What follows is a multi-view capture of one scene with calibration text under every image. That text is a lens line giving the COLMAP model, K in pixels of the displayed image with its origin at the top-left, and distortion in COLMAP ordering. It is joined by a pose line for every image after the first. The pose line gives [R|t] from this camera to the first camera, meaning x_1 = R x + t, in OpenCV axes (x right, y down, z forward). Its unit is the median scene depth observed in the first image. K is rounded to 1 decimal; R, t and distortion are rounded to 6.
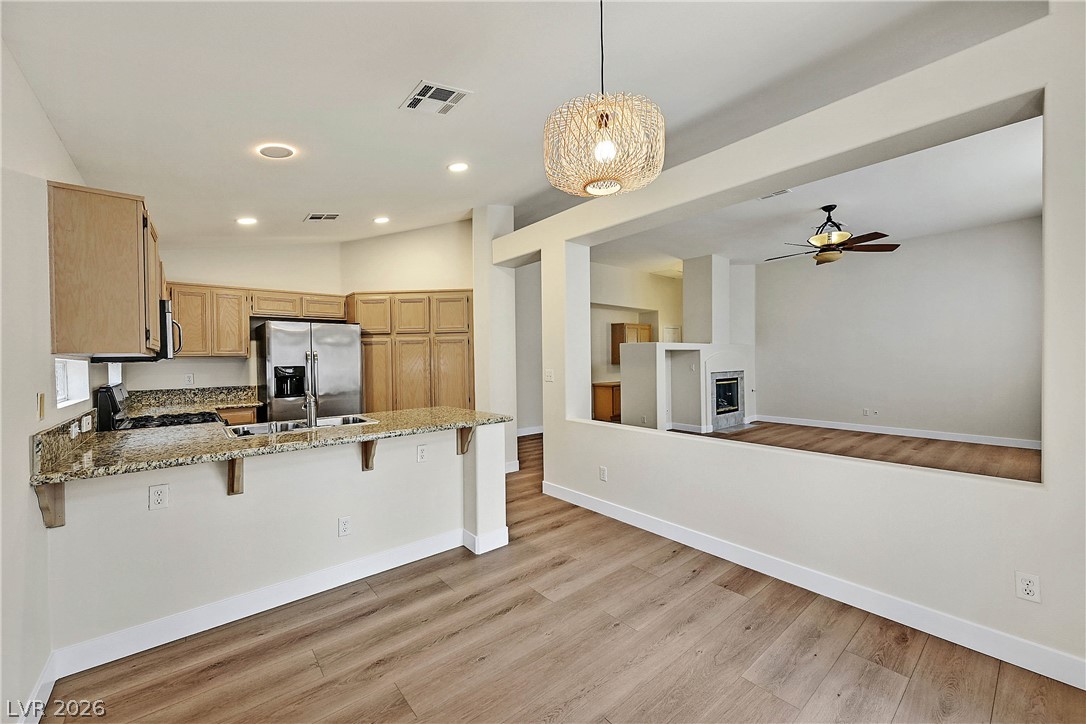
lens RADIAL K [[422.0, 0, 543.0], [0, 422.0, 362.0], [0, 0, 1]] dist [-0.001140, 0.000063]
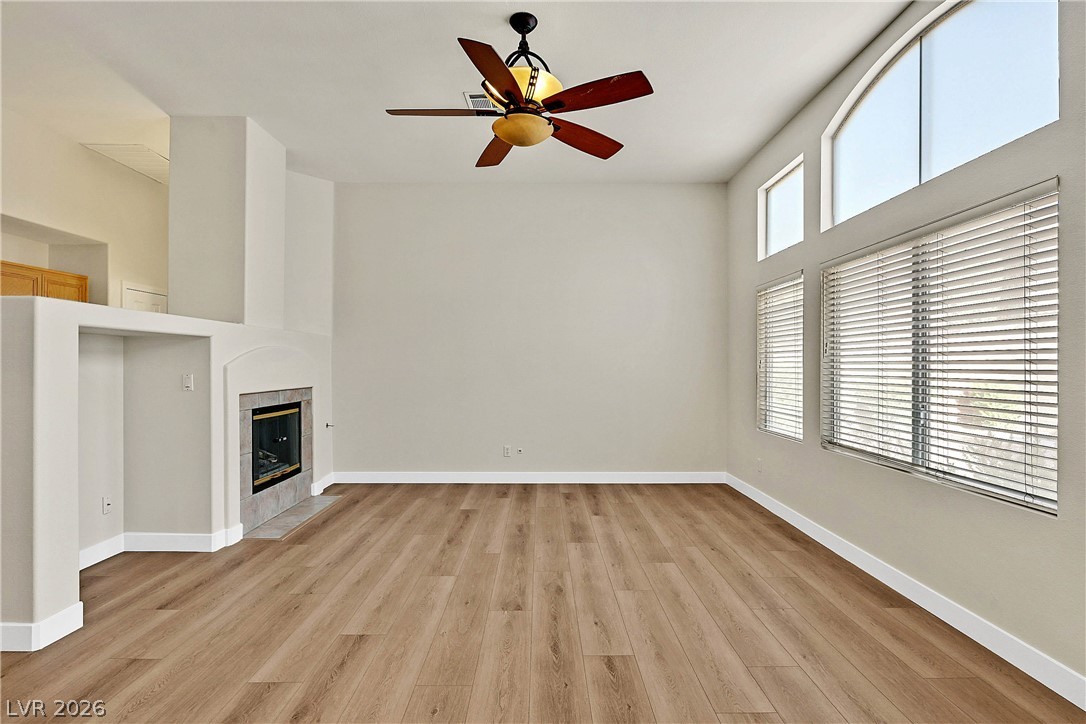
lens RADIAL K [[547.4, 0, 543.0], [0, 547.4, 362.0], [0, 0, 1]] dist [-0.004875, -0.000838]
pose [[0.638445, 0.015301, 0.769516, 0.276758], [-0.002451, 0.999838, -0.017847, 0.004320], [-0.769664, 0.009508, 0.638378, 0.678507]]
